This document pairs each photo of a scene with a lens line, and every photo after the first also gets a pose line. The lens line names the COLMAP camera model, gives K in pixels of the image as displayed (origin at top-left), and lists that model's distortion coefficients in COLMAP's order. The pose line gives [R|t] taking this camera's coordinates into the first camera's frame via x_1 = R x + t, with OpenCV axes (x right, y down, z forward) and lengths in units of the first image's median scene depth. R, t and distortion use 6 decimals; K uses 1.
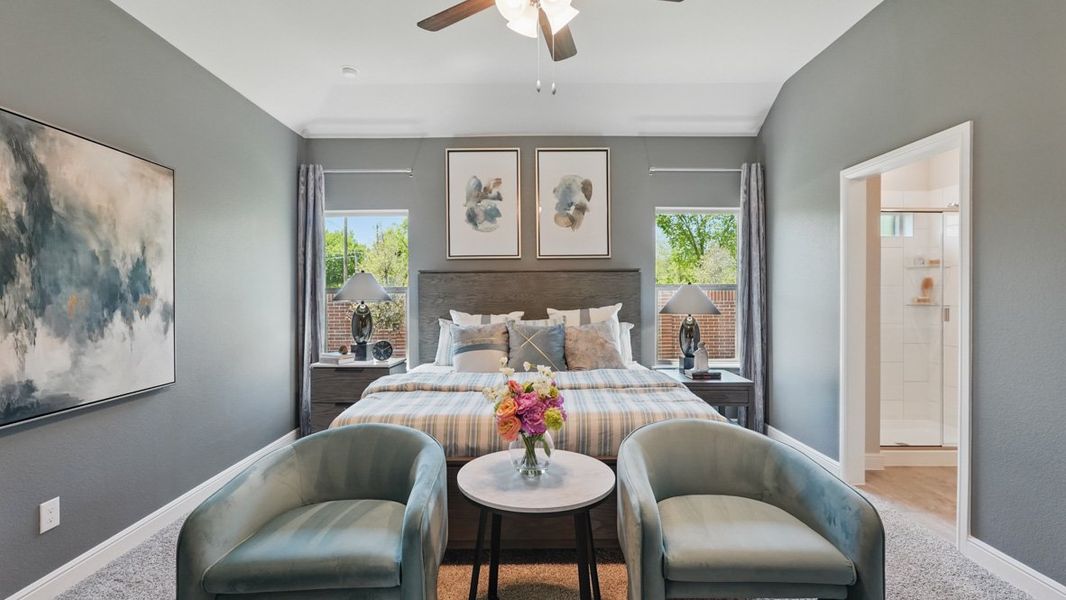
lens RADIAL K [[476.9, 0, 534.2], [0, 476.9, 298.0], [0, 0, 1]] dist [-0.012604, 0.006083]
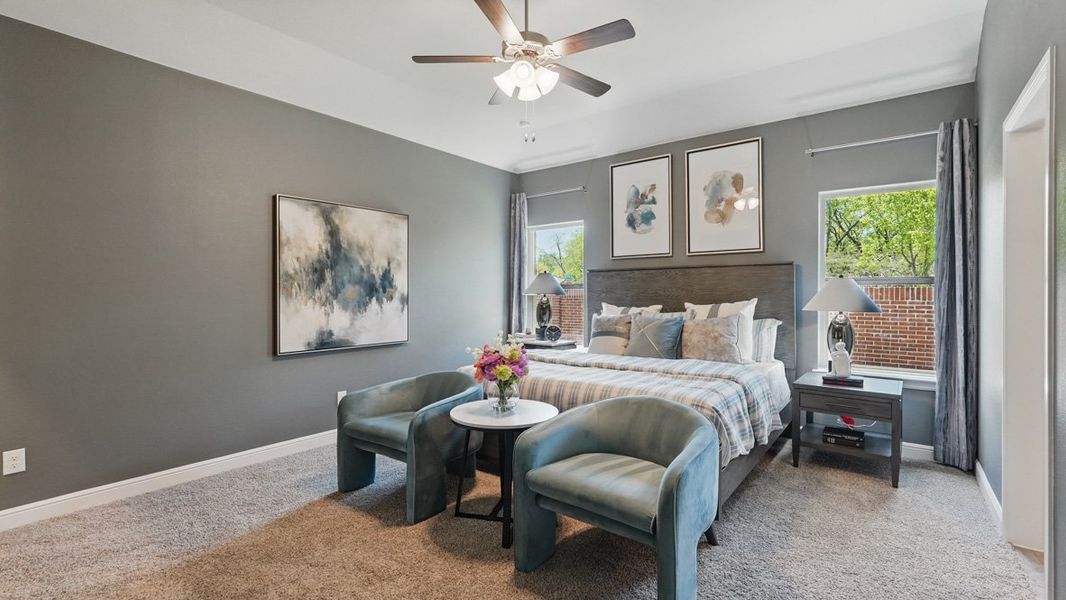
lens RADIAL K [[476.9, 0, 535.8], [0, 476.9, 296.0], [0, 0, 1]] dist [-0.012604, 0.006083]
pose [[0.785219, 0.007255, -0.619175, 0.424075], [-0.006468, 0.999973, 0.003514, 0.005783], [0.619184, 0.001245, 0.785245, -0.034921]]
